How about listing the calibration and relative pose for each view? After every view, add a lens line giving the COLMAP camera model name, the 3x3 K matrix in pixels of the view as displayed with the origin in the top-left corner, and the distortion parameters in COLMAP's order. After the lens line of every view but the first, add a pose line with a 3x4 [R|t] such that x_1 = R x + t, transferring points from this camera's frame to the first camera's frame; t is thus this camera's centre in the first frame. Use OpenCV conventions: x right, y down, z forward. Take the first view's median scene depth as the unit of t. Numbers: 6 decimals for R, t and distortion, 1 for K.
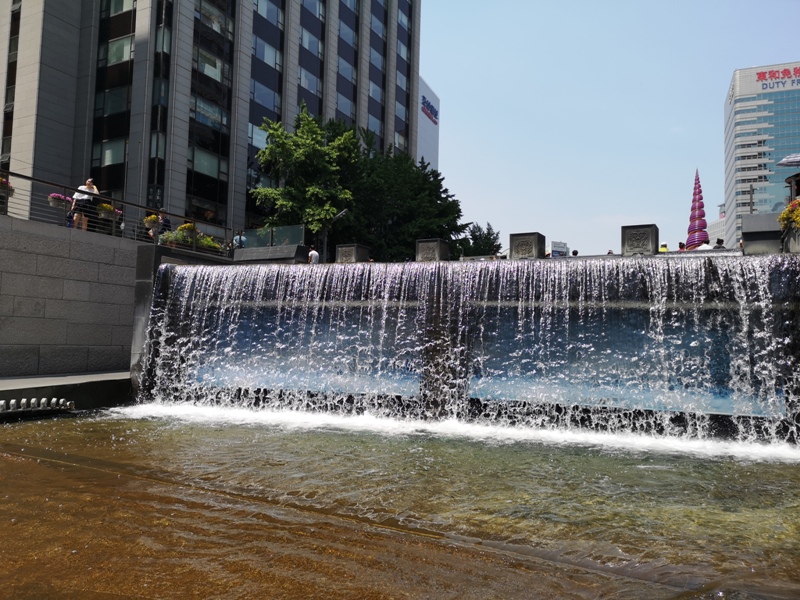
lens RADIAL K [[609.9, 0, 400.0], [0, 609.9, 300.0], [0, 0, 1]] dist [0.057050, -0.058242]
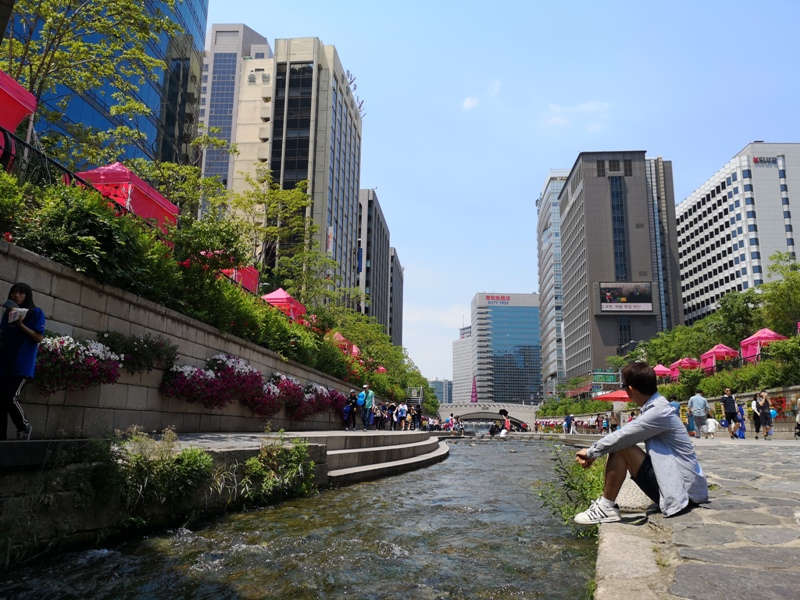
lens RADIAL K [[609.9, 0, 400.0], [0, 609.9, 300.0], [0, 0, 1]] dist [0.057050, -0.058242]
pose [[0.921068, 0.070945, 0.382884, -0.651143], [-0.019653, 0.990480, -0.136250, -0.082942], [-0.388905, 0.117971, 0.913694, -1.048476]]
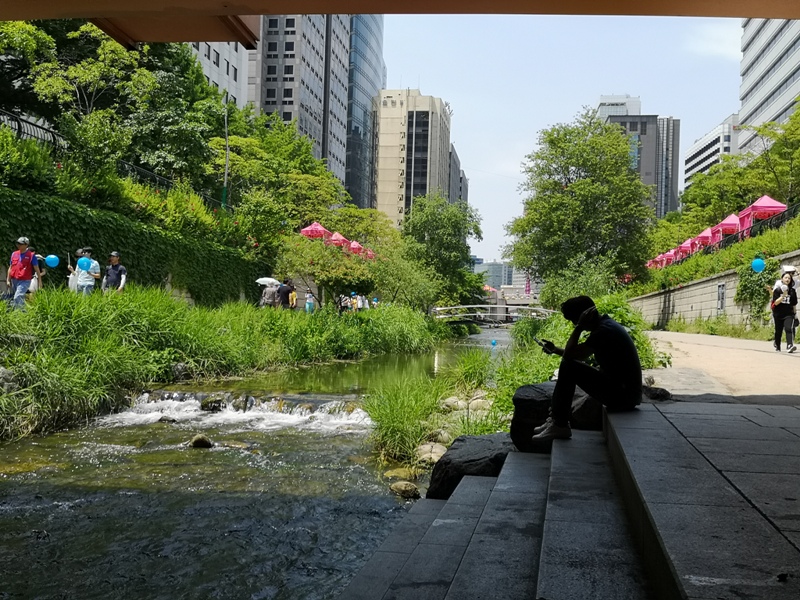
lens RADIAL K [[836.6, 0, 400.0], [0, 836.6, 300.0], [0, 0, 1]] dist [0.001502, 0.000661]
pose [[0.939445, 0.009472, 0.342570, -1.015770], [-0.031213, 0.997828, 0.058006, -0.149102], [-0.341276, -0.065186, 0.937700, -1.769817]]
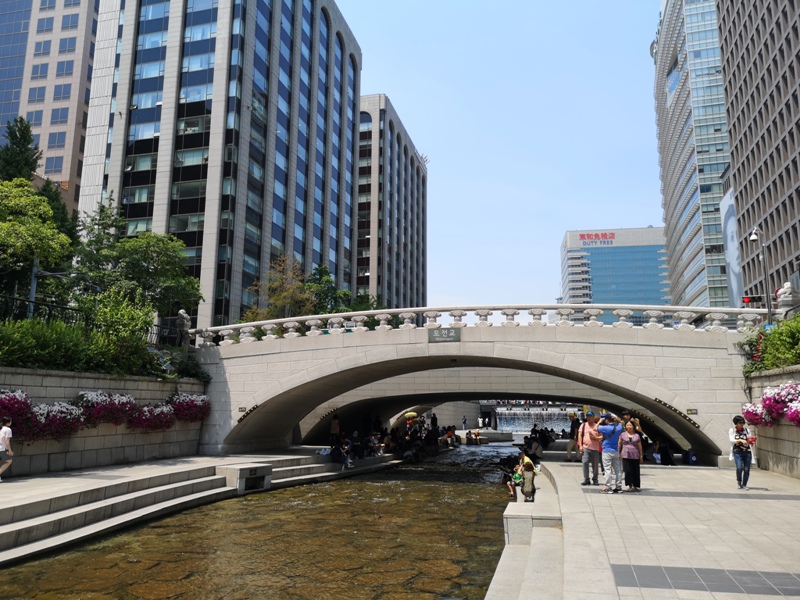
lens RADIAL K [[609.9, 0, 400.0], [0, 609.9, 300.0], [0, 0, 1]] dist [0.057050, -0.058242]
pose [[0.973563, 0.025042, 0.227040, -0.256439], [0.001468, 0.993266, -0.115849, -0.041799], [-0.228412, 0.113120, 0.966970, -0.454455]]
